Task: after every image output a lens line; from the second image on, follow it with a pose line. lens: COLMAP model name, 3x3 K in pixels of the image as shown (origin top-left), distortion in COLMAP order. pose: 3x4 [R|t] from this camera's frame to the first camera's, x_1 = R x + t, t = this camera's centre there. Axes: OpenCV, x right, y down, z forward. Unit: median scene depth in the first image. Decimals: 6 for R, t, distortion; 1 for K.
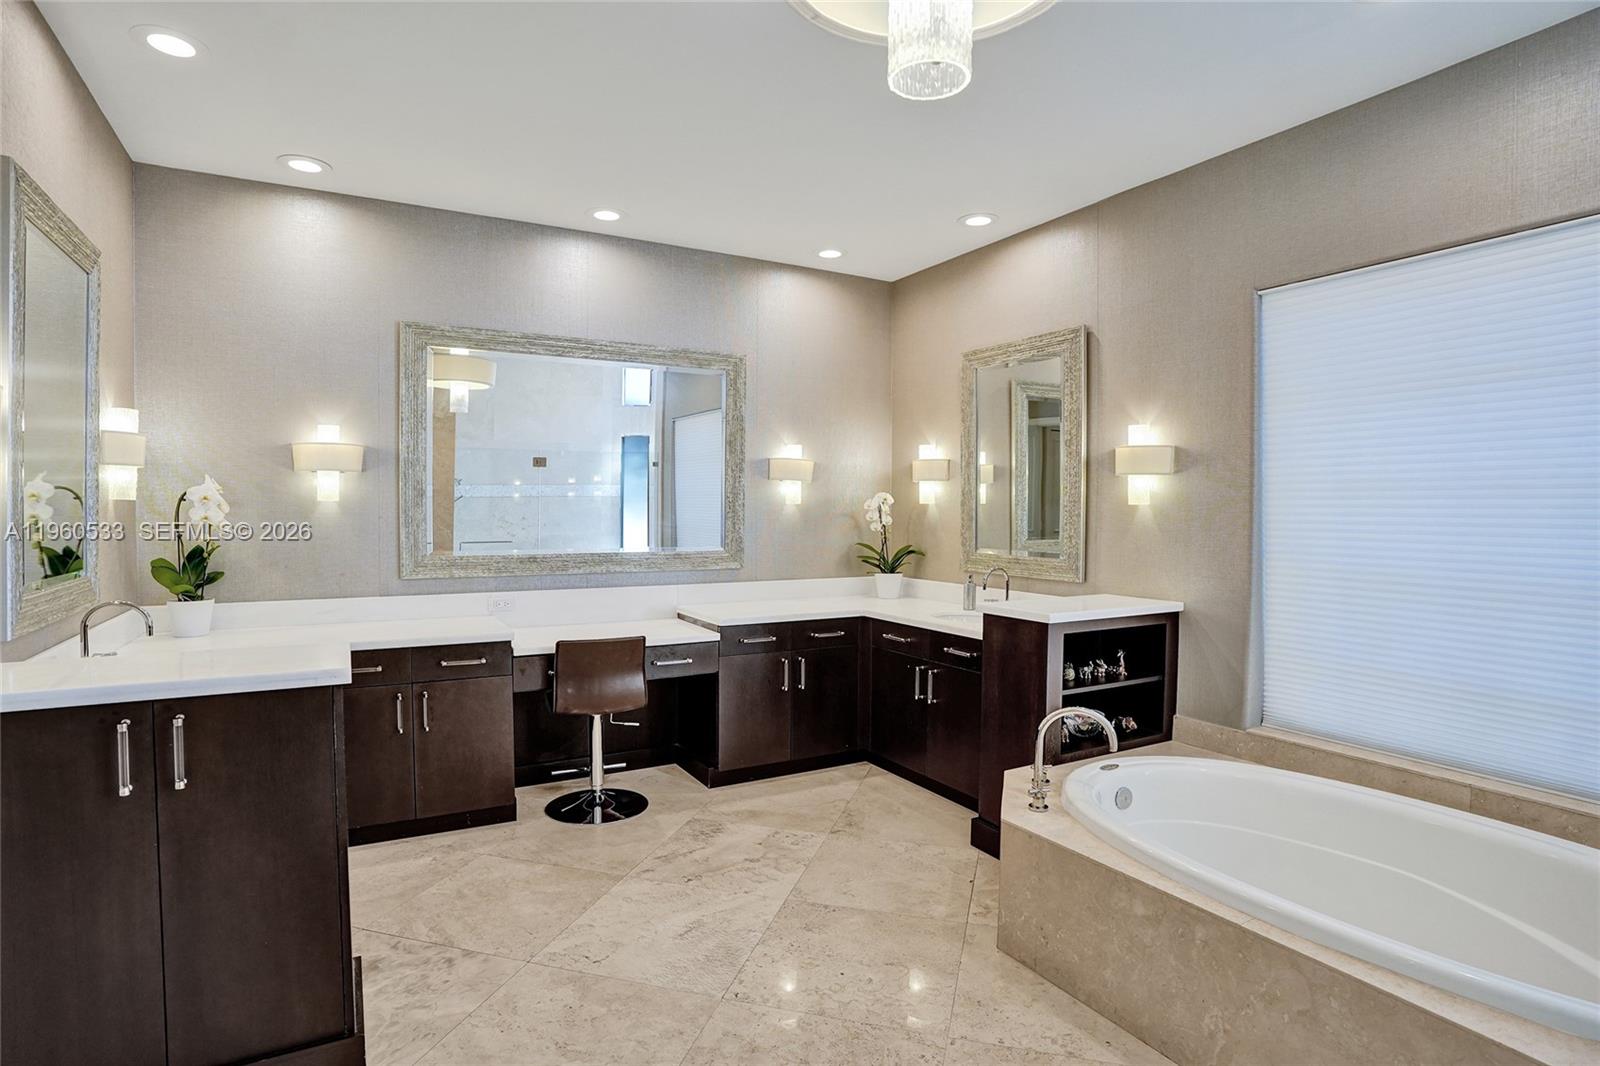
lens RADIAL K [[824.7, 0, 791.3], [0, 824.7, 529.8], [0, 0, 1]] dist [-0.061770, 0.020396]
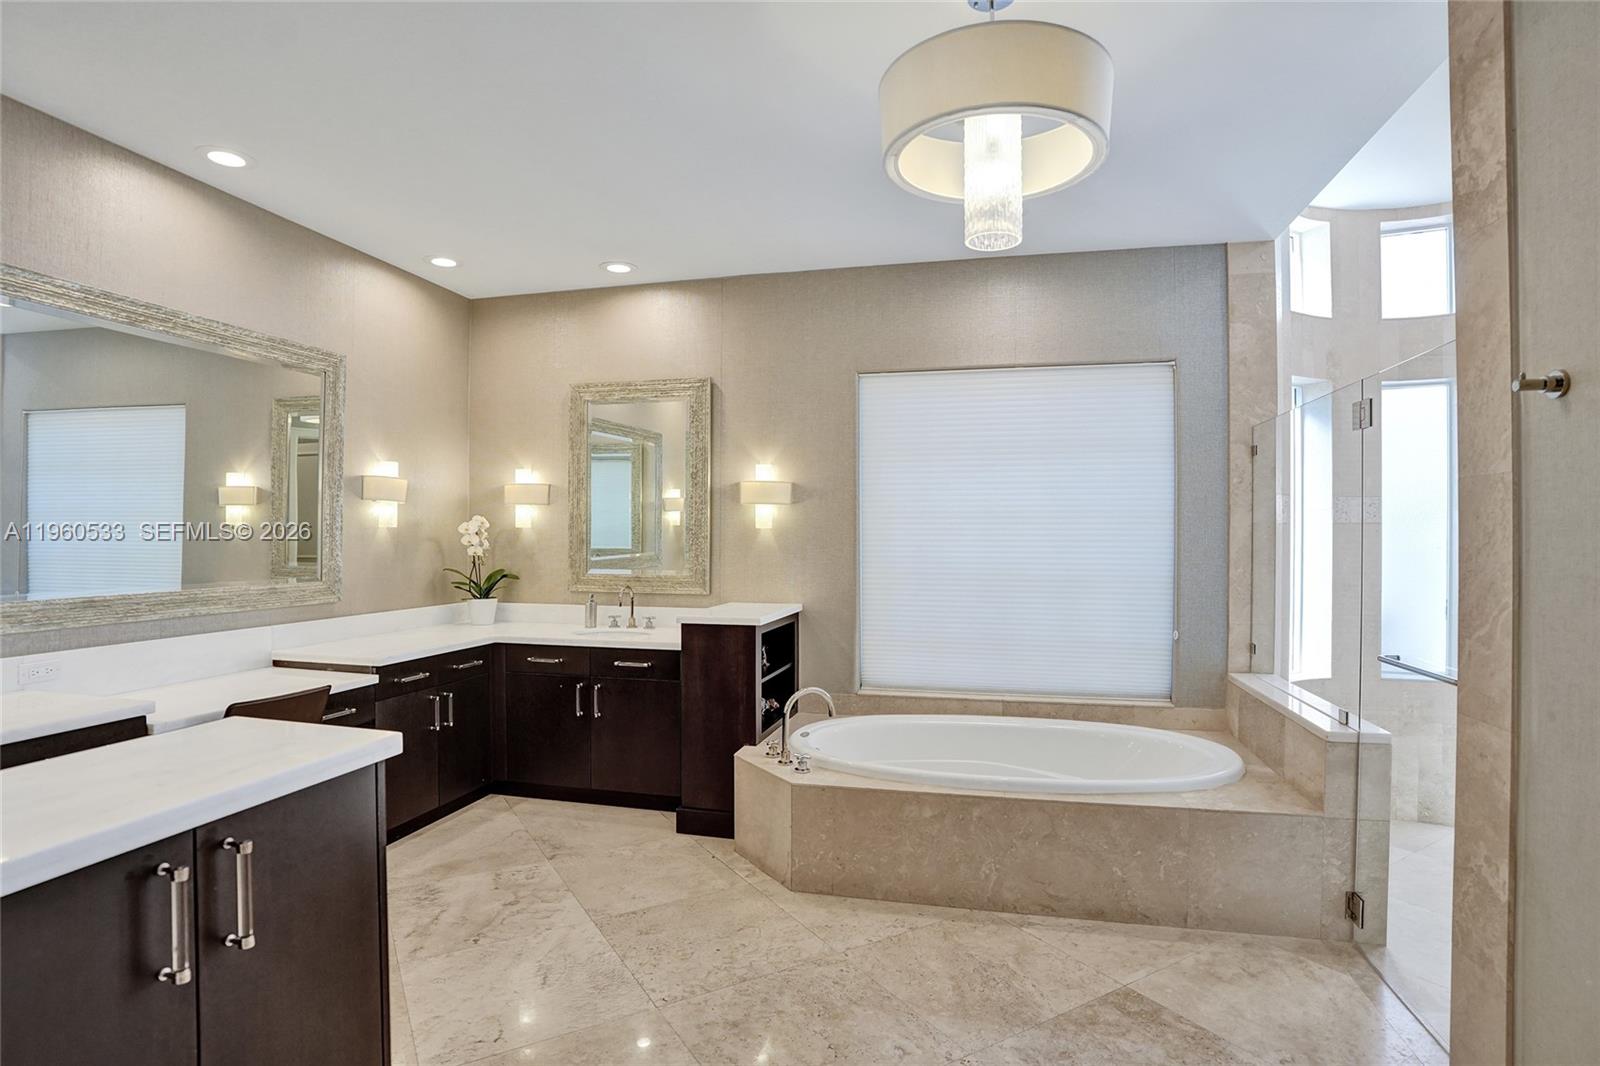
lens RADIAL K [[824.7, 0, 795.4], [0, 824.7, 527.0], [0, 0, 1]] dist [-0.061770, 0.020396]
pose [[0.692245, 0.002877, 0.721657, -0.417821], [0.020887, 0.999493, -0.024021, -0.001063], [-0.721361, 0.031702, 0.691834, 0.085667]]
